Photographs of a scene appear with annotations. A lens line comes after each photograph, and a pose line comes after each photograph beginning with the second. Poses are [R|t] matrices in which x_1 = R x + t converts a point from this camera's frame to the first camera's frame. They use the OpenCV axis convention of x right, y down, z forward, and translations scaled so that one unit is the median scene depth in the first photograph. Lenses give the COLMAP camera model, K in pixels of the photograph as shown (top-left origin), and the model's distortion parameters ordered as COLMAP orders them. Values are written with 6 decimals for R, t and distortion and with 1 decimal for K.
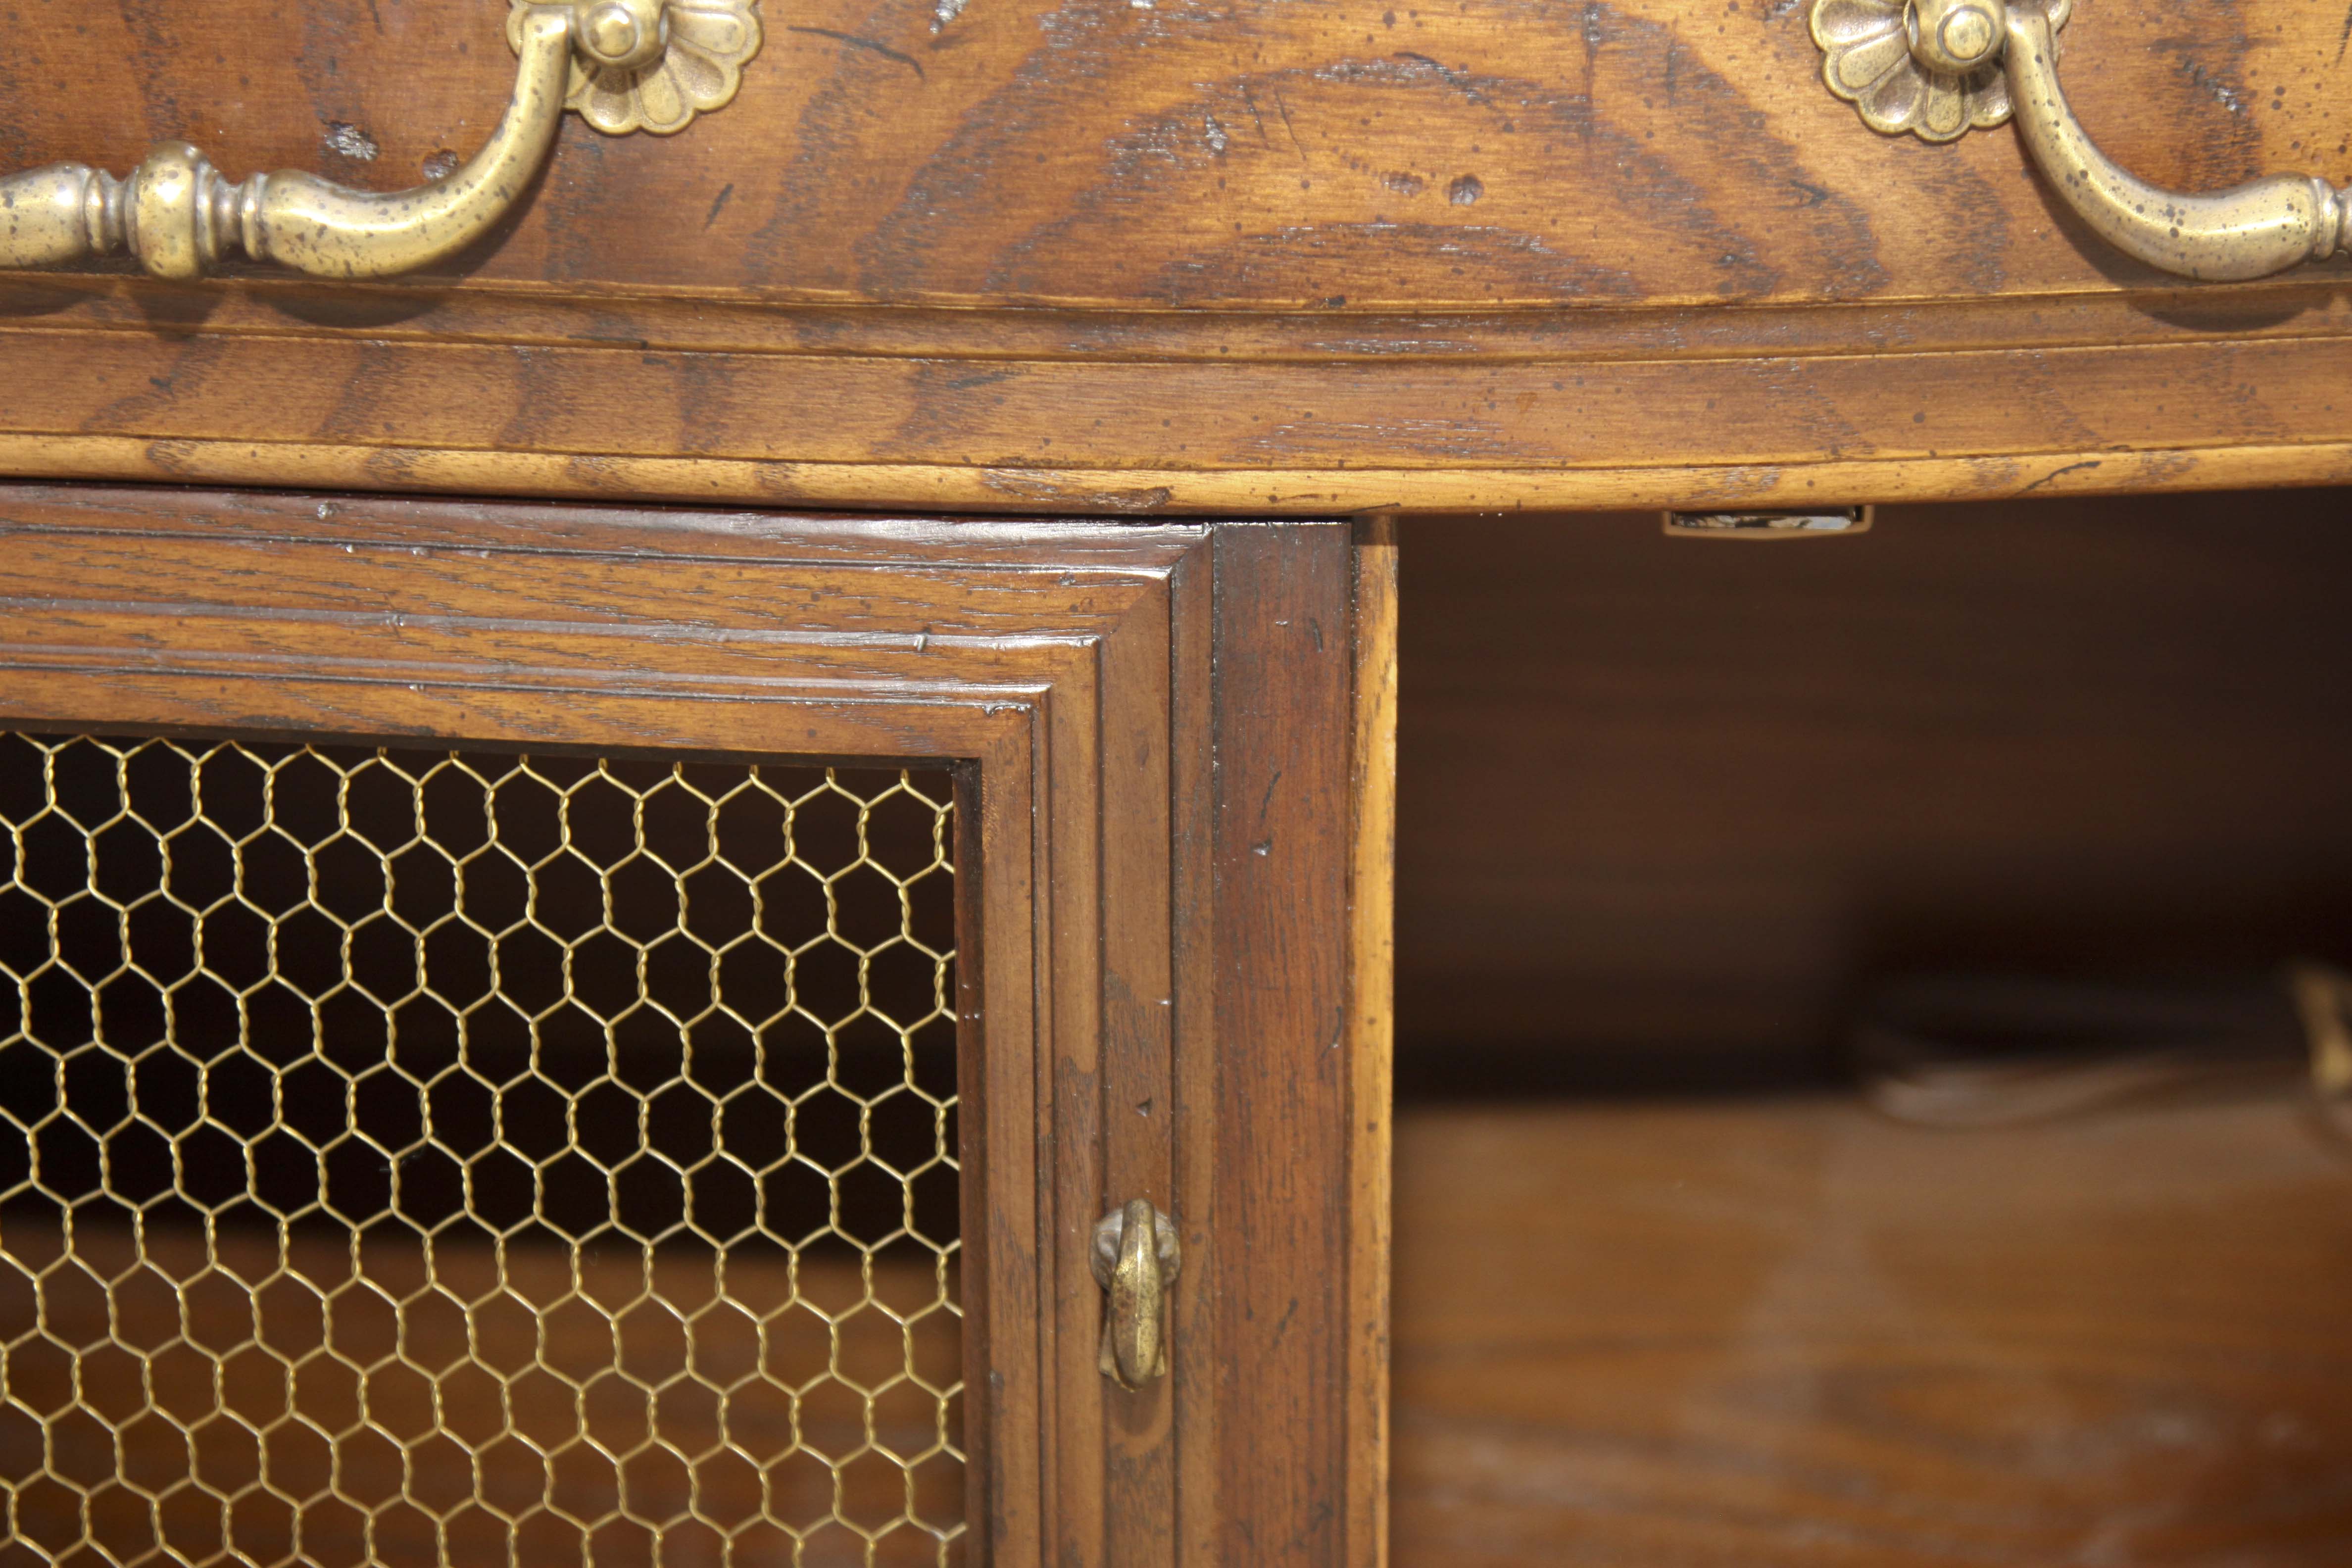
lens RADIAL K [[6015.3, 0, 1229.0], [0, 6015.3, 818.9], [0, 0, 1]] dist [0.121685, 0.000000]
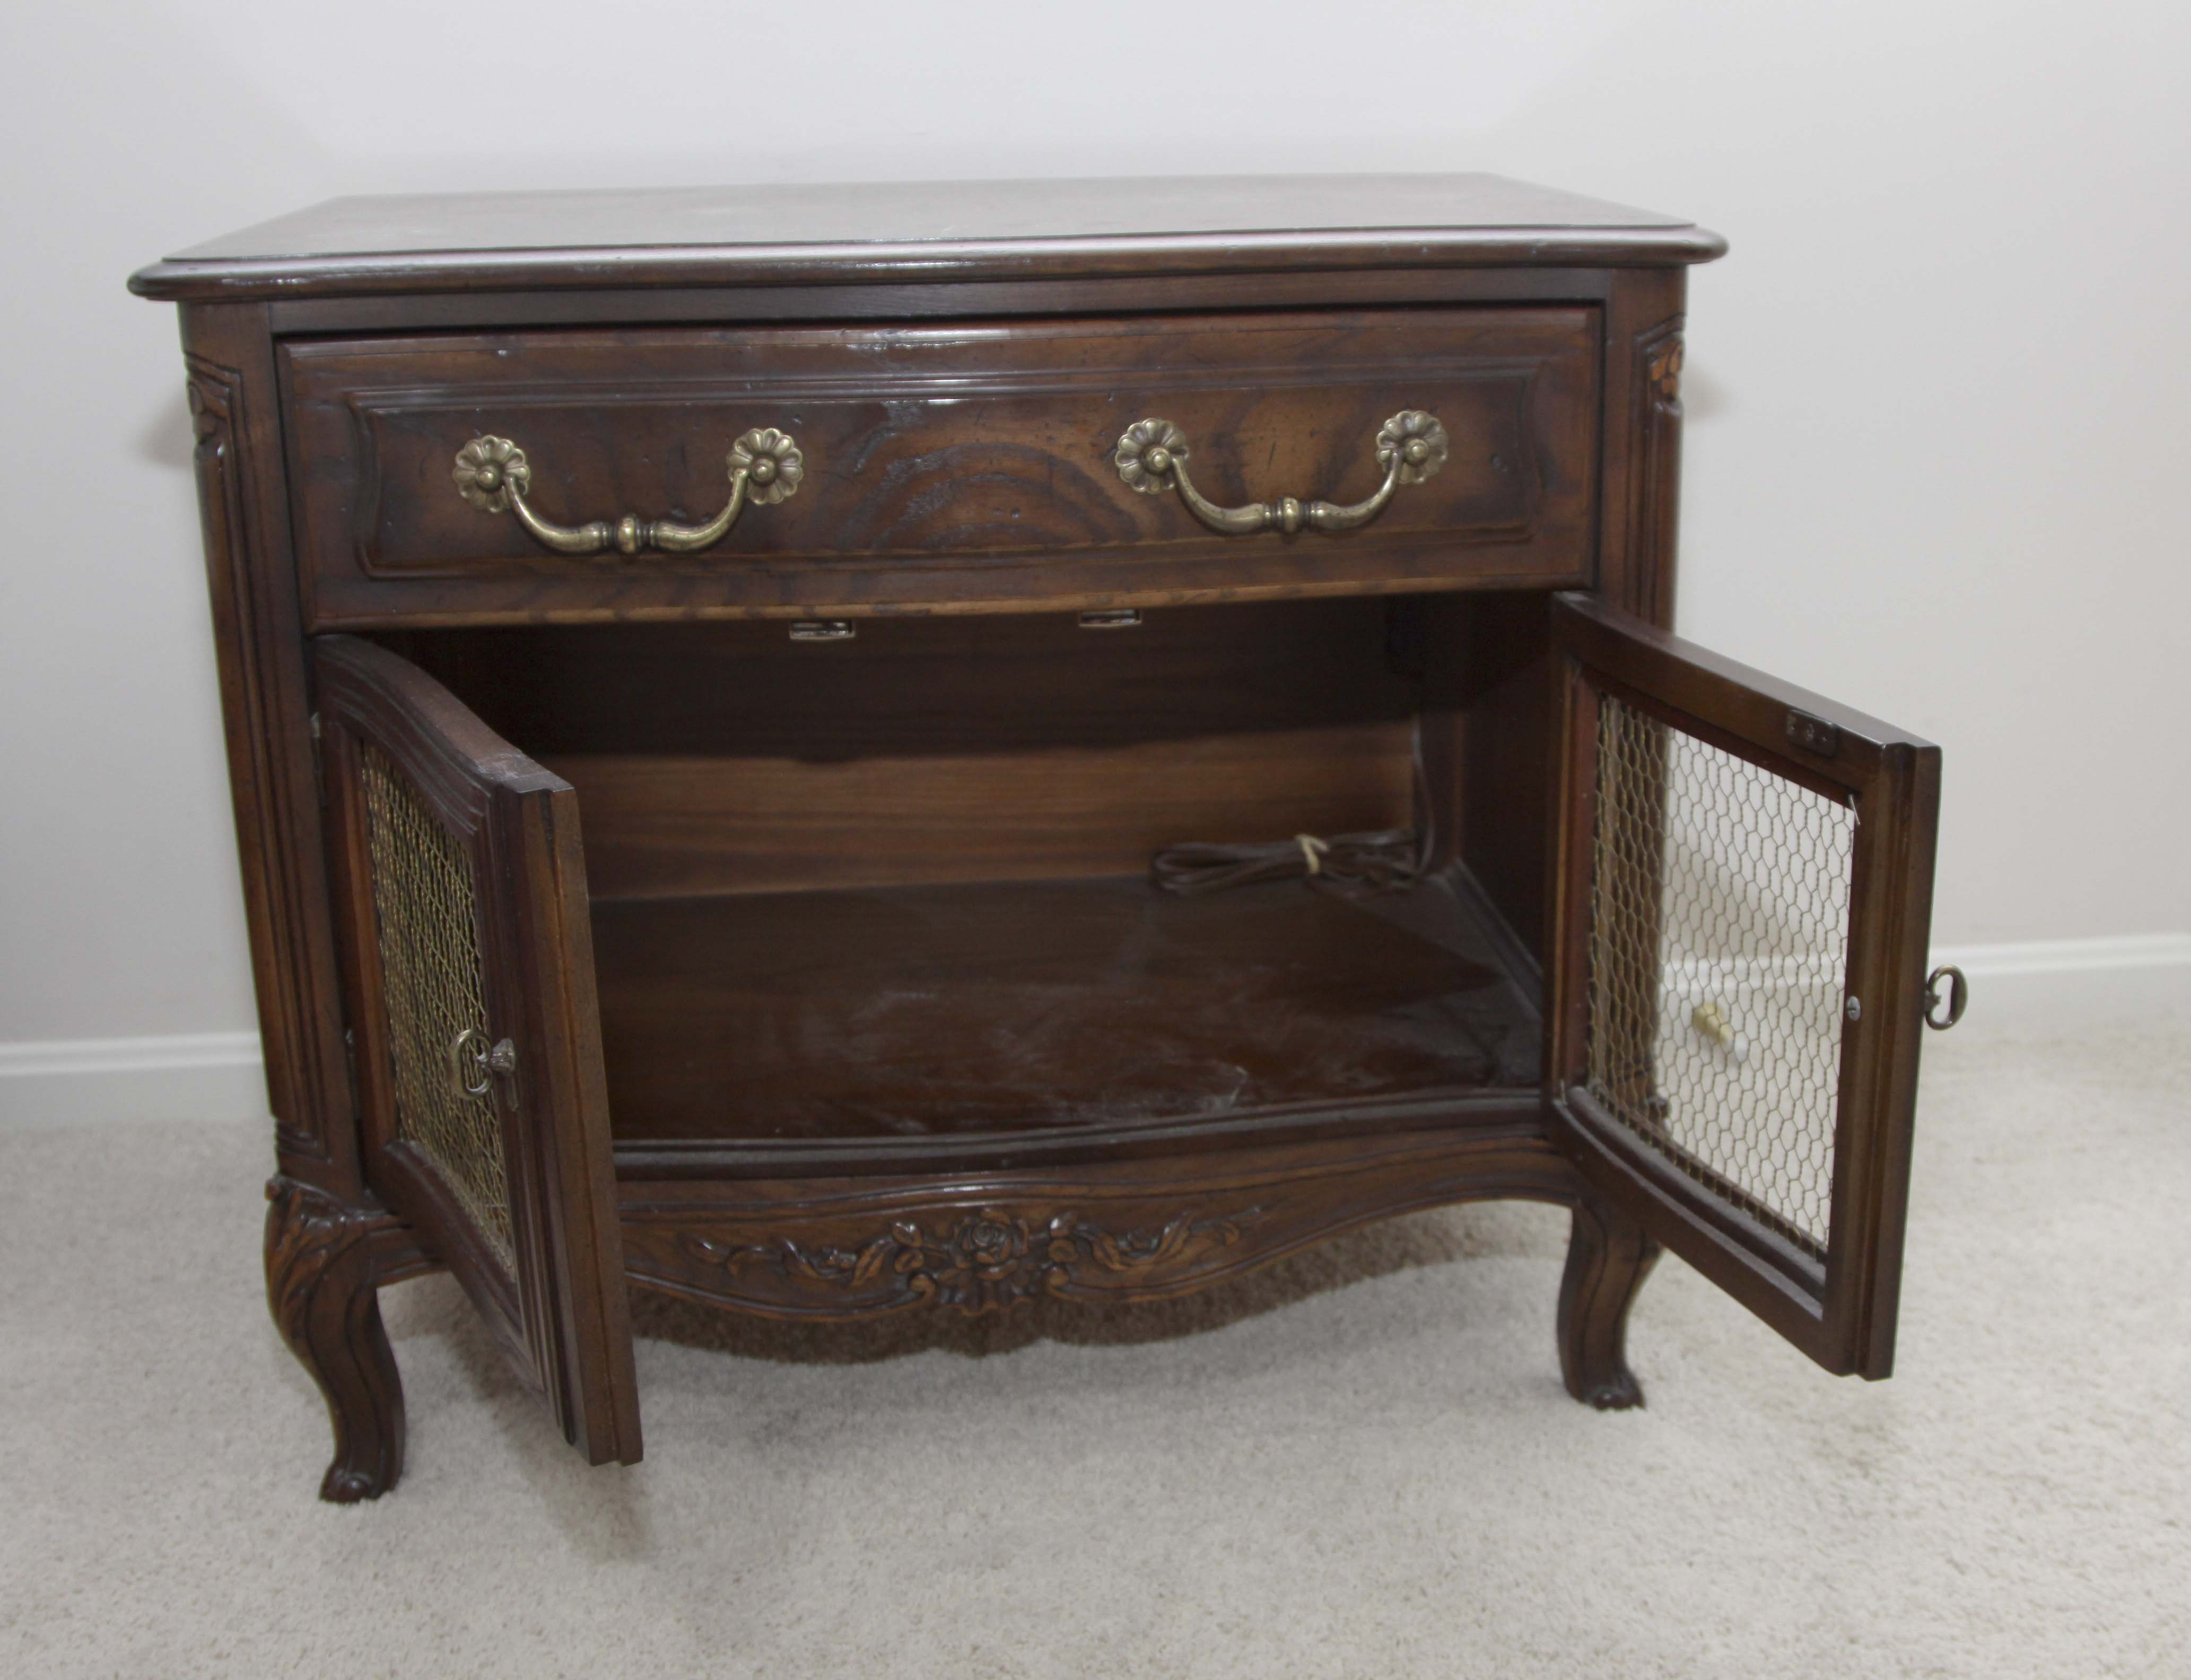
lens RADIAL K [[2865.0, 0, 1293.7], [0, 2865.0, 861.6], [0, 0, 1]] dist [-0.123468, 0.000000]
pose [[0.987564, -0.046888, 0.150065, -0.054198], [0.056233, 0.996693, -0.058651, 0.185596], [-0.146818, 0.066361, 0.986935, -0.567278]]
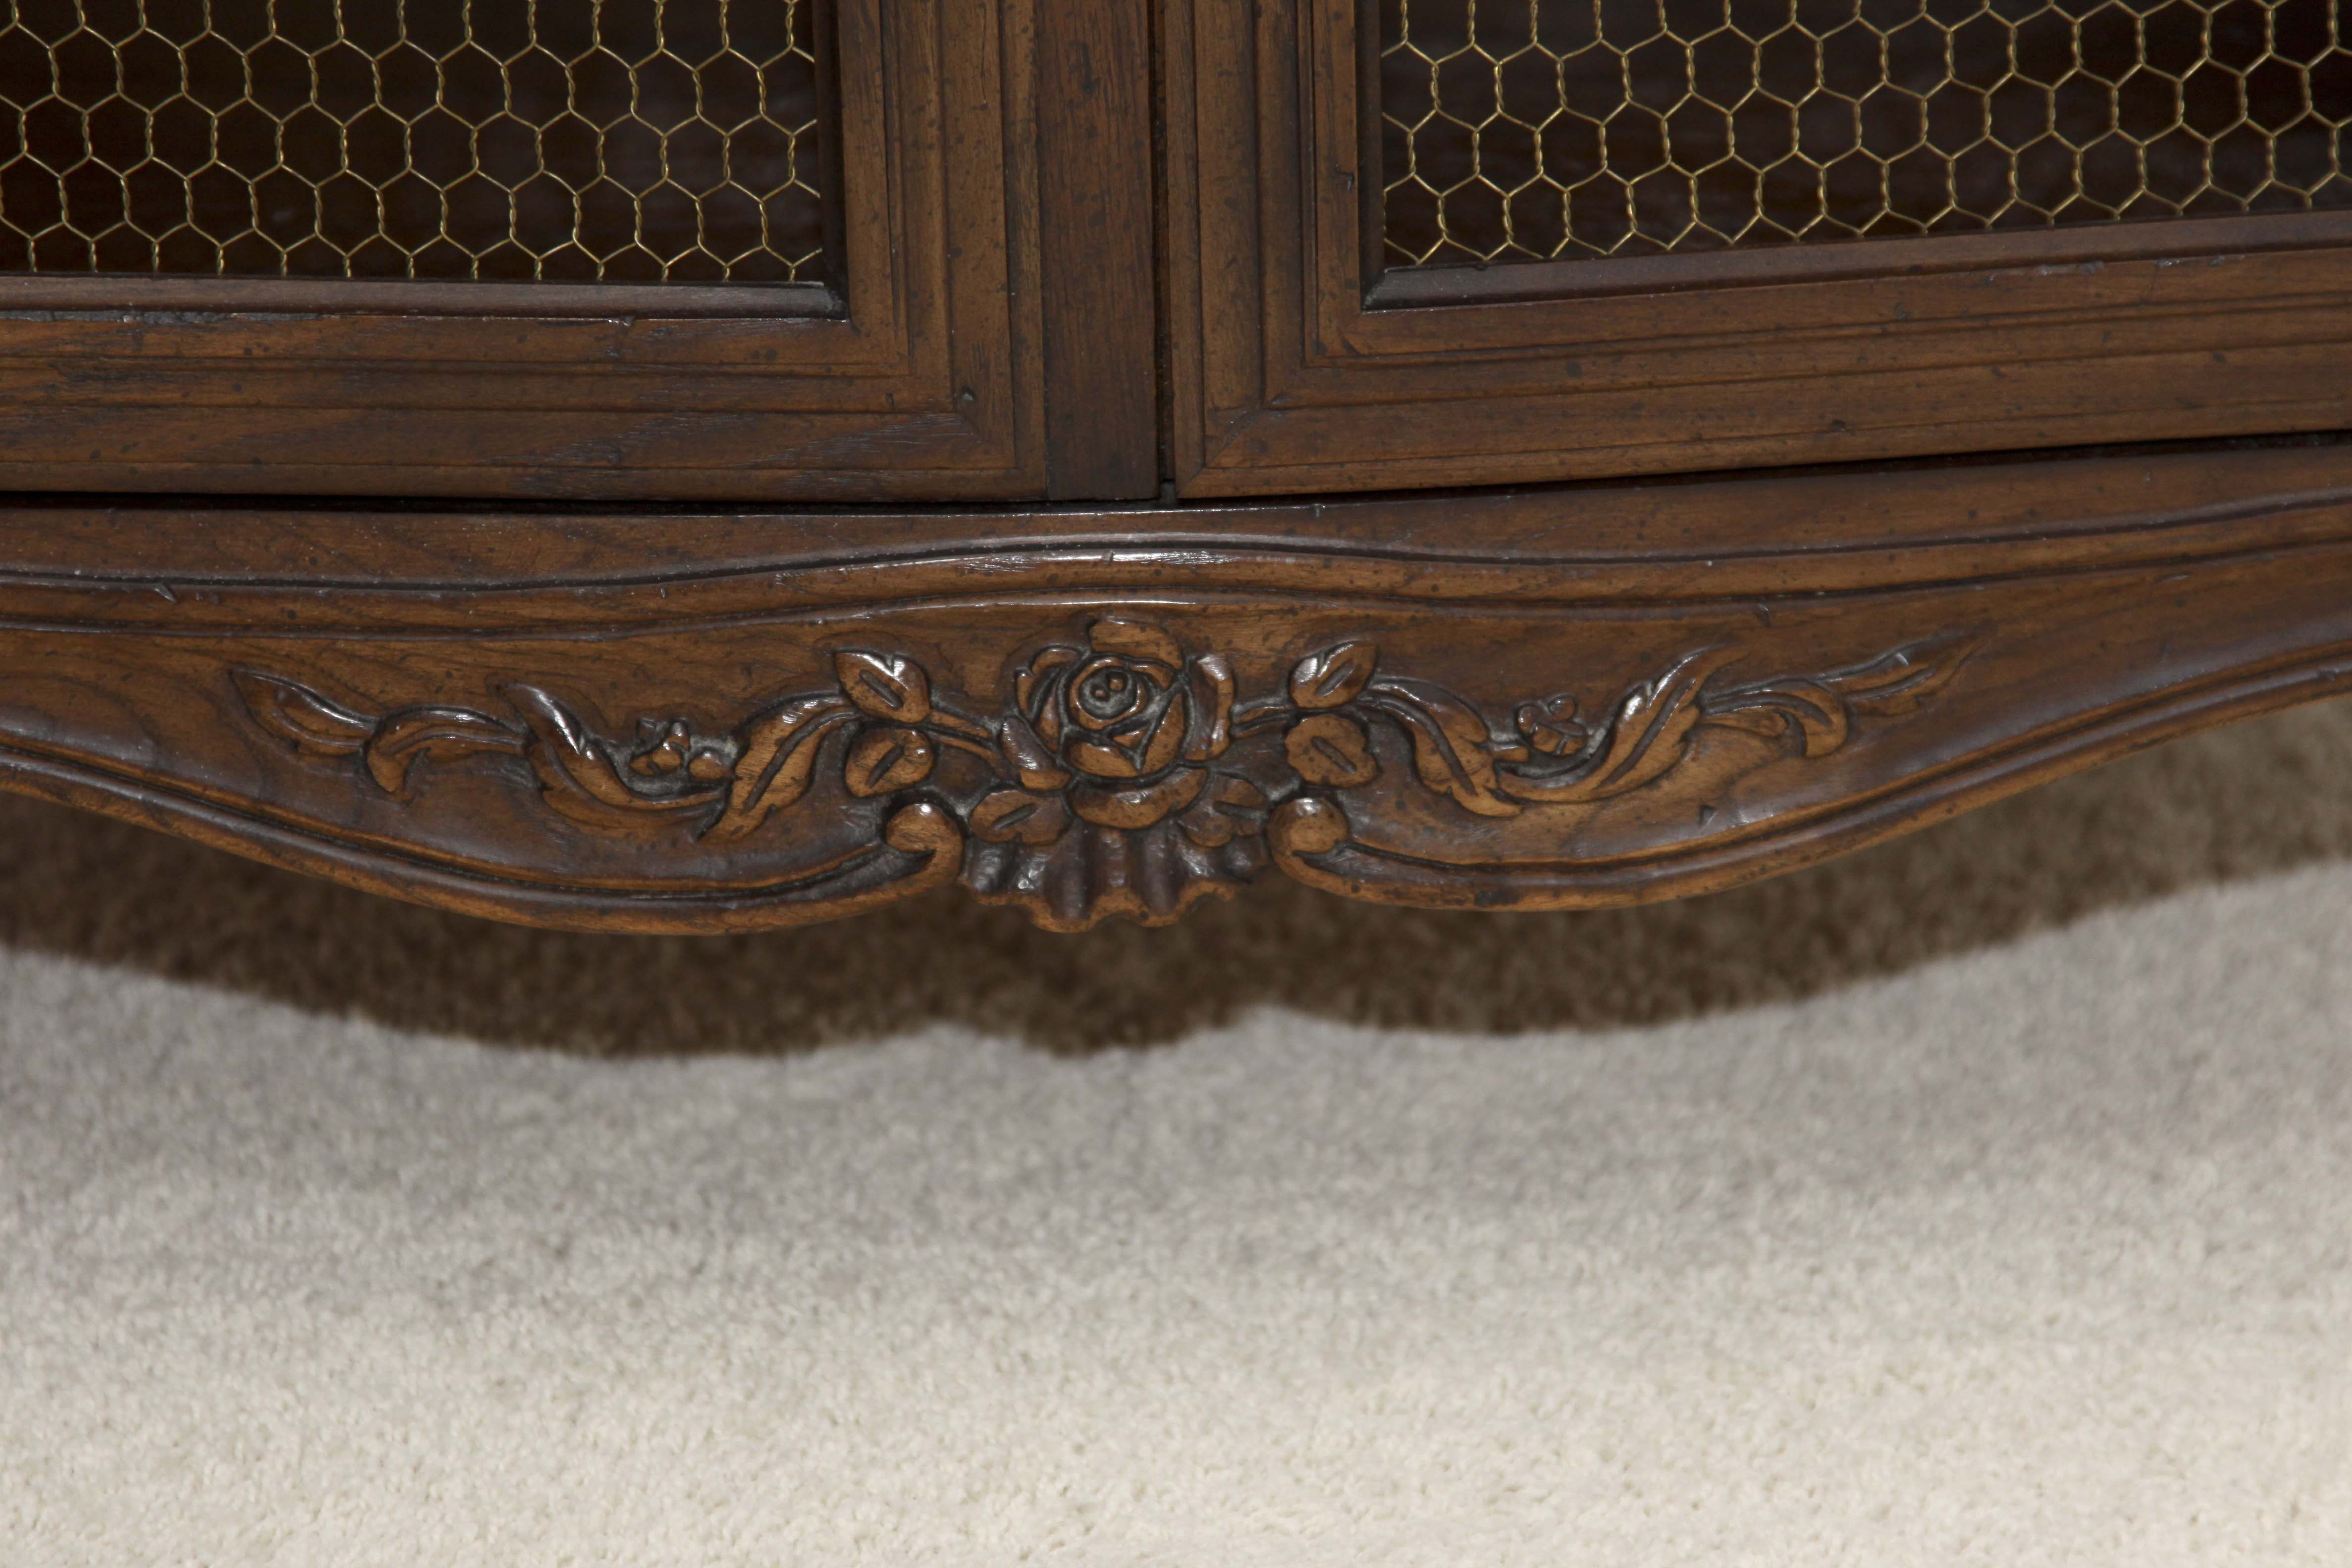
lens RADIAL K [[10299.8, 0, 1191.5], [0, 10299.8, 775.5], [0, 0, 1]] dist [0.577327, 0.000000]
pose [[0.999543, -0.025460, 0.016319, -0.008424], [0.025213, 0.999567, 0.015148, 0.281762], [-0.016697, -0.014729, 0.999752, -0.983710]]
